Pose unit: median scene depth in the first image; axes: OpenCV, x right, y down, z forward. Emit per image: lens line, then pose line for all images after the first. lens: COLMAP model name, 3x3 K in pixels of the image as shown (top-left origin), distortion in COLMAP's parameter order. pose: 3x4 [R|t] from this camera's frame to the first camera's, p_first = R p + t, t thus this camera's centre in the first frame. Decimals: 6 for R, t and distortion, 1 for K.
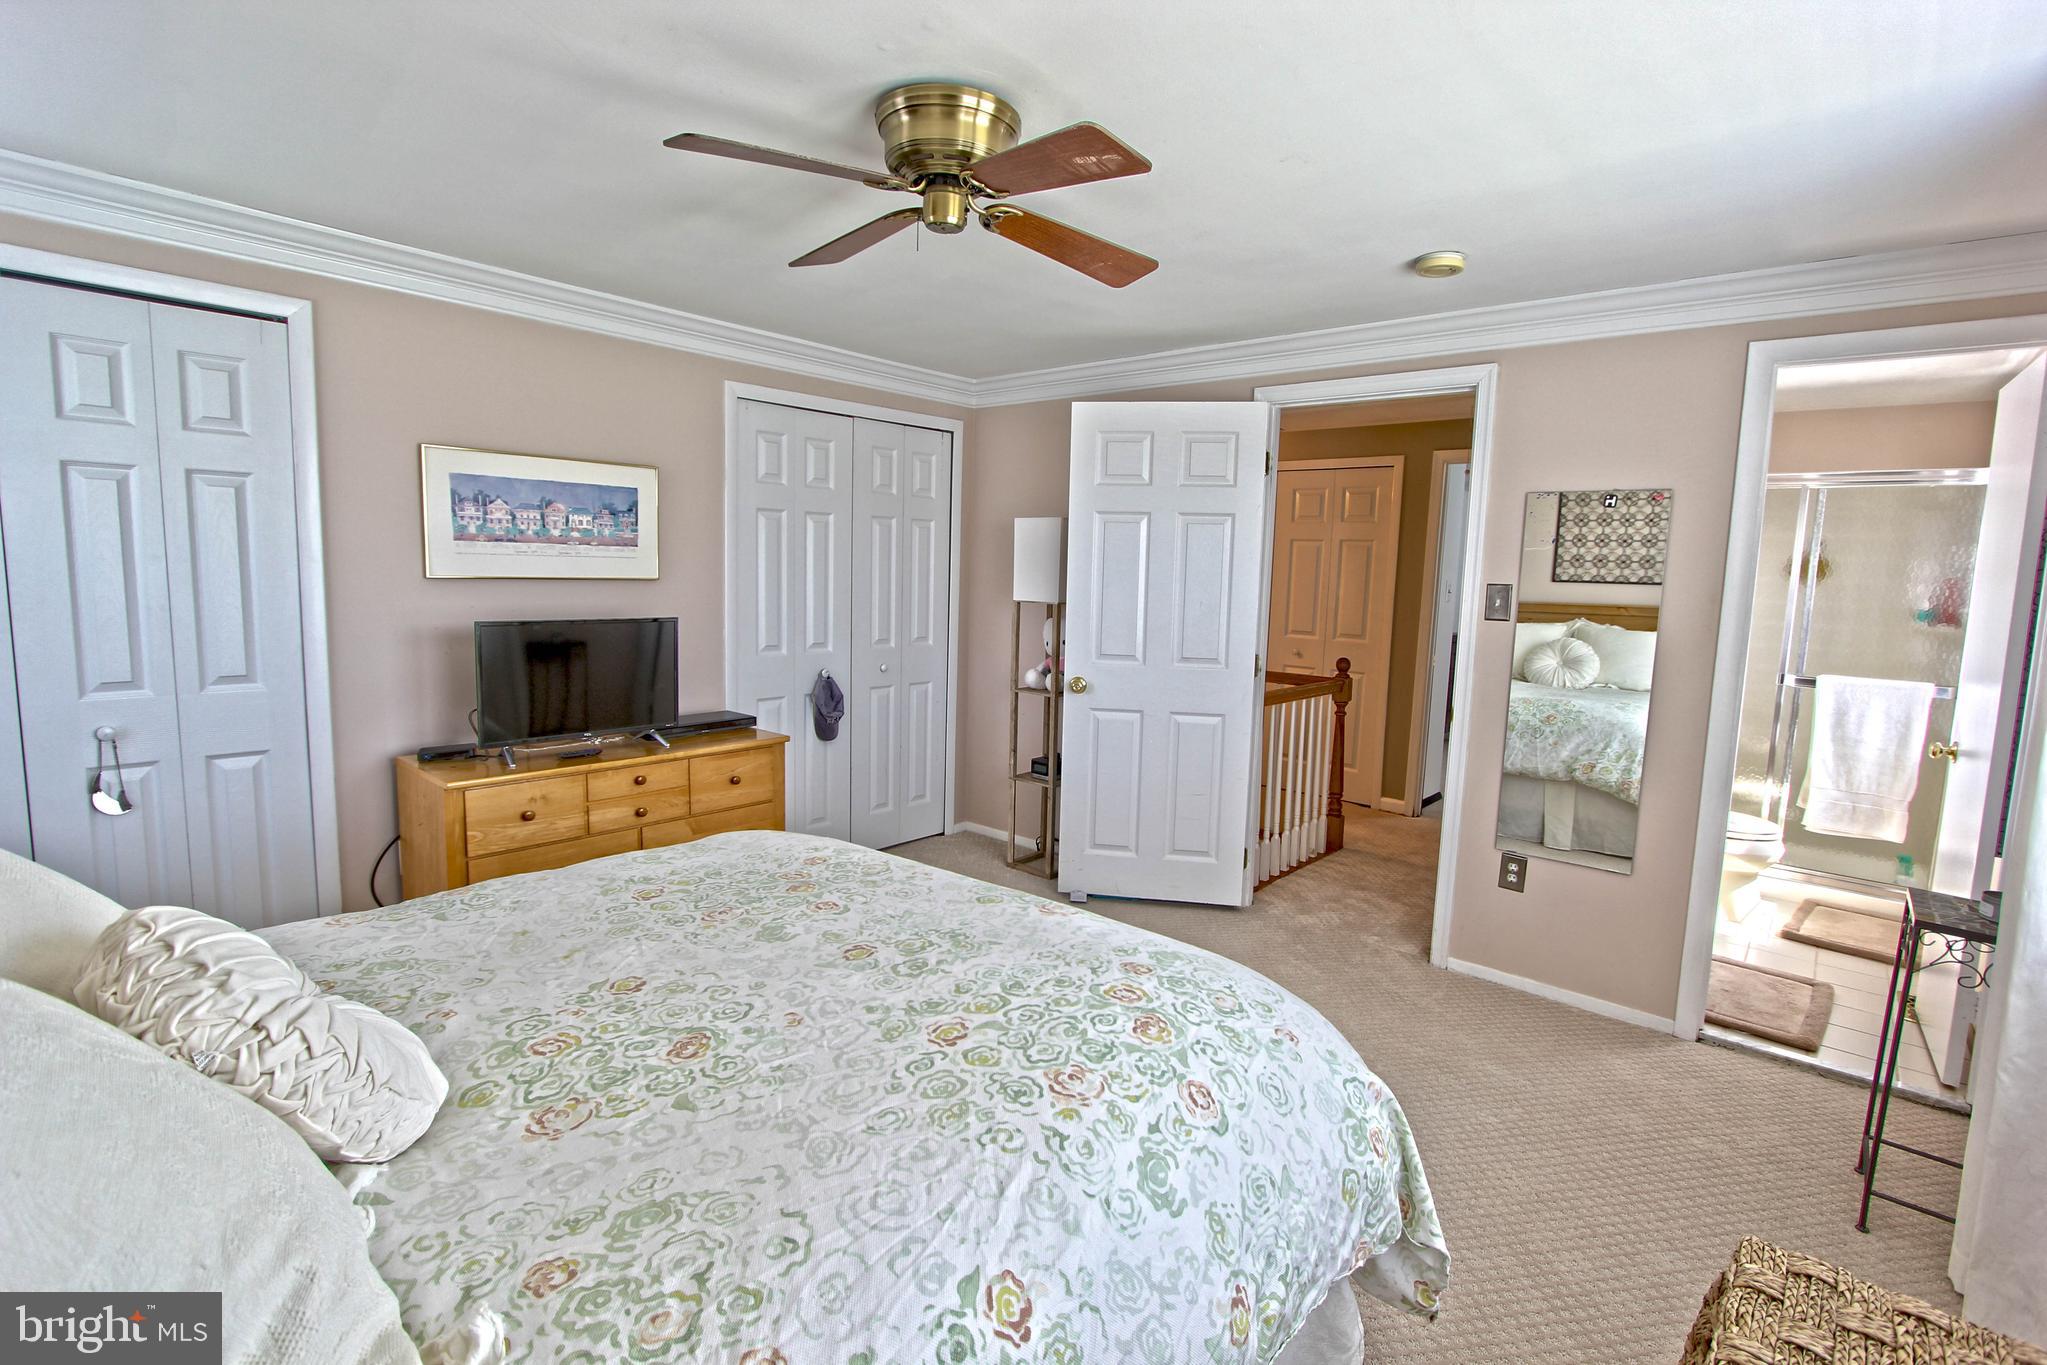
lens RADIAL K [[946.7, 0, 1033.2], [0, 946.7, 679.2], [0, 0, 1]] dist [-0.022362, 0.005204]
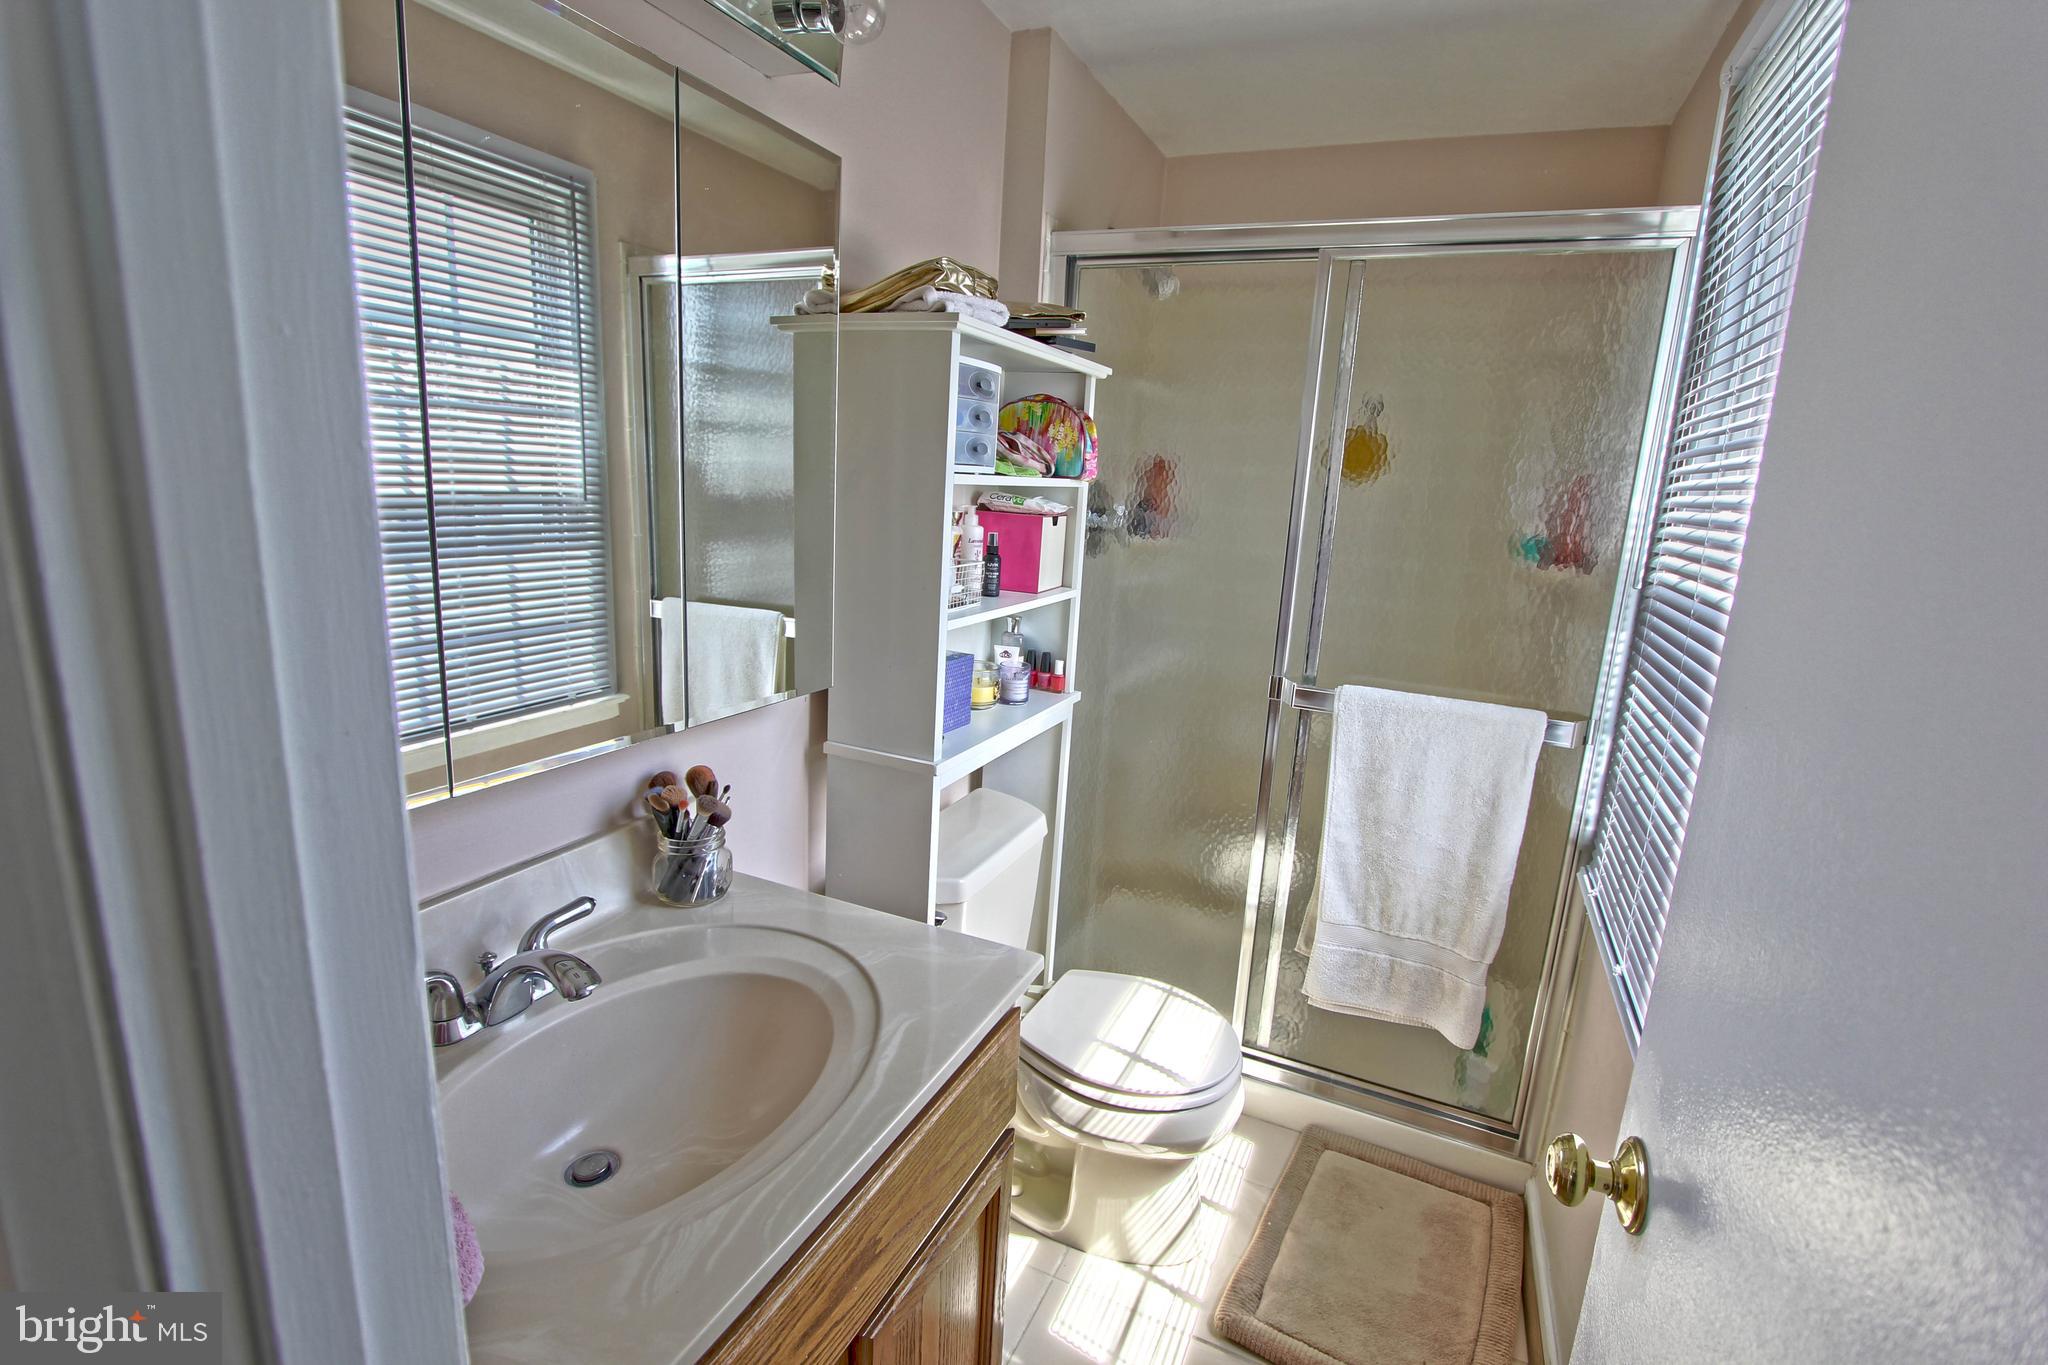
lens RADIAL K [[947.1, 0, 1033.7], [0, 947.1, 679.2], [0, 0, 1]] dist [-0.022362, 0.005204]
pose [[0.957649, -0.038238, 0.285388, 0.577719], [0.007571, 0.994144, 0.107795, -0.058365], [-0.287839, -0.101069, 0.952331, 0.615283]]
